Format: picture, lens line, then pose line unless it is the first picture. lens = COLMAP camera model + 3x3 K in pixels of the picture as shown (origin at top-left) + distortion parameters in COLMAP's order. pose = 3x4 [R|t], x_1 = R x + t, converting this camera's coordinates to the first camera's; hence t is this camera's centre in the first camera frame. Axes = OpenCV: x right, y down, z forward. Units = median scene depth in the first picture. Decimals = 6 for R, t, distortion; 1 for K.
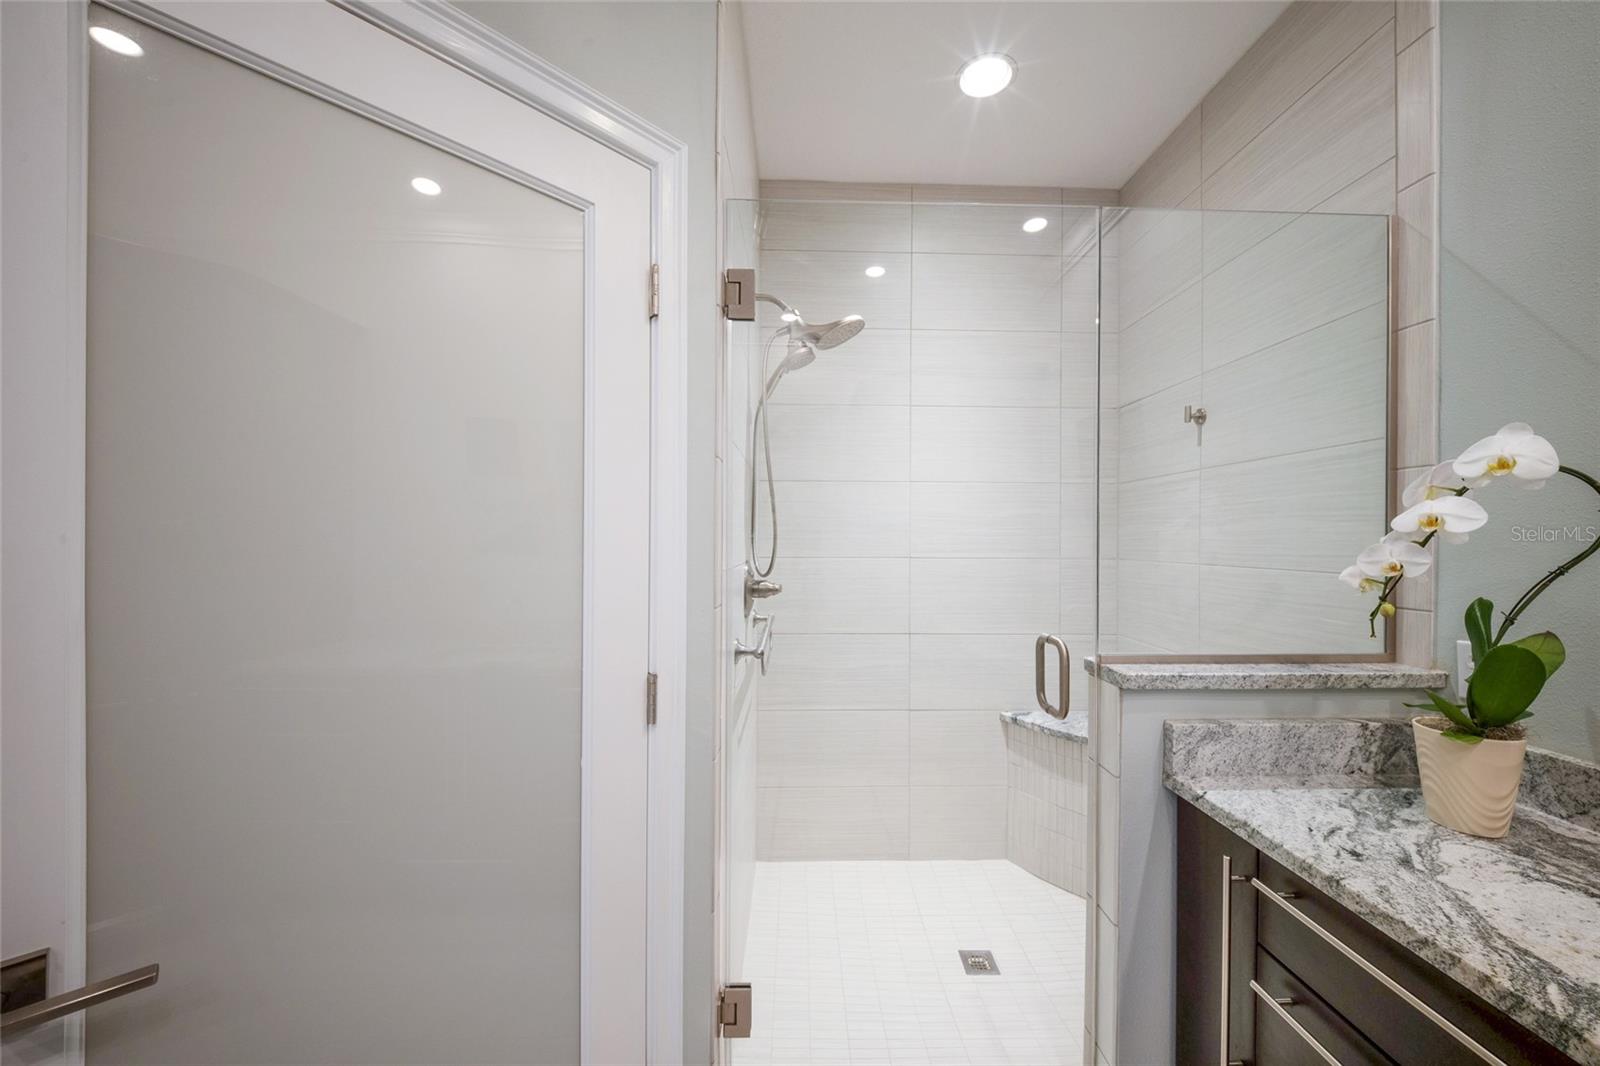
lens RADIAL K [[585.2, 0, 808.3], [0, 585.2, 544.0], [0, 0, 1]] dist [-0.000254, -0.000123]
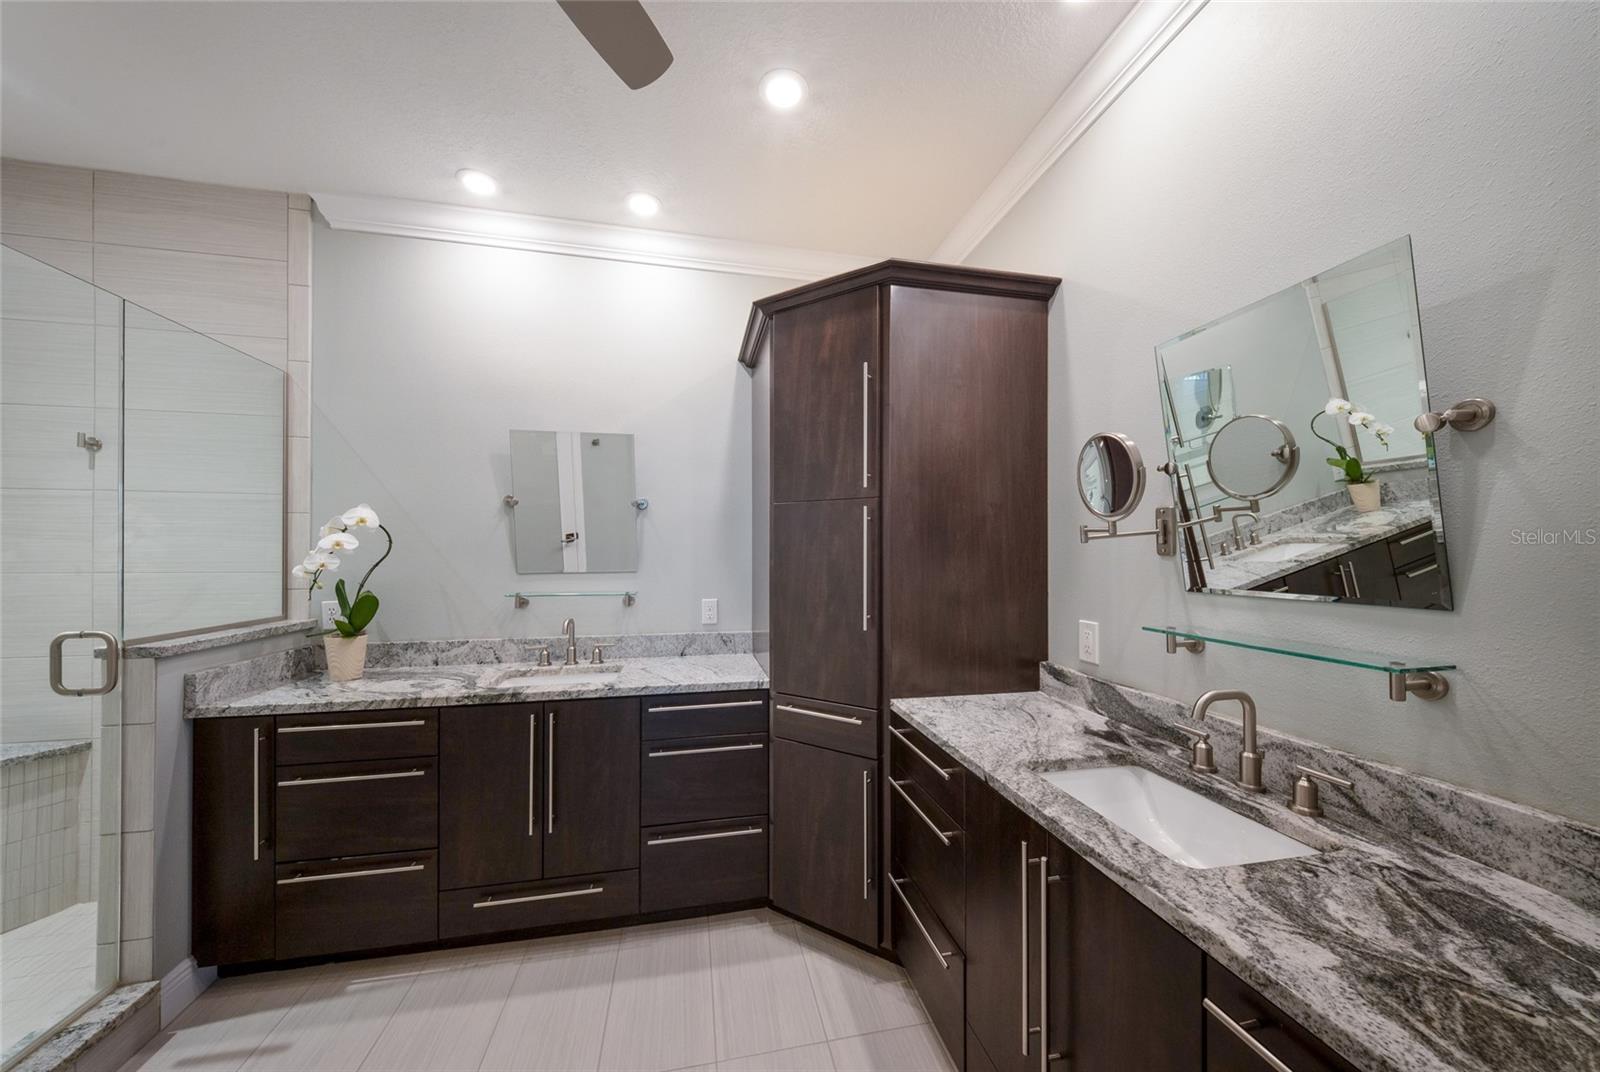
lens RADIAL K [[551.5, 0, 809.2], [0, 551.5, 544.4], [0, 0, 1]] dist [0.021845, -0.010119]
pose [[-0.180281, 0.010126, 0.983563, -1.085715], [0.004135, 0.999946, -0.009536, -0.007887], [-0.983606, 0.002347, -0.180313, -0.306363]]
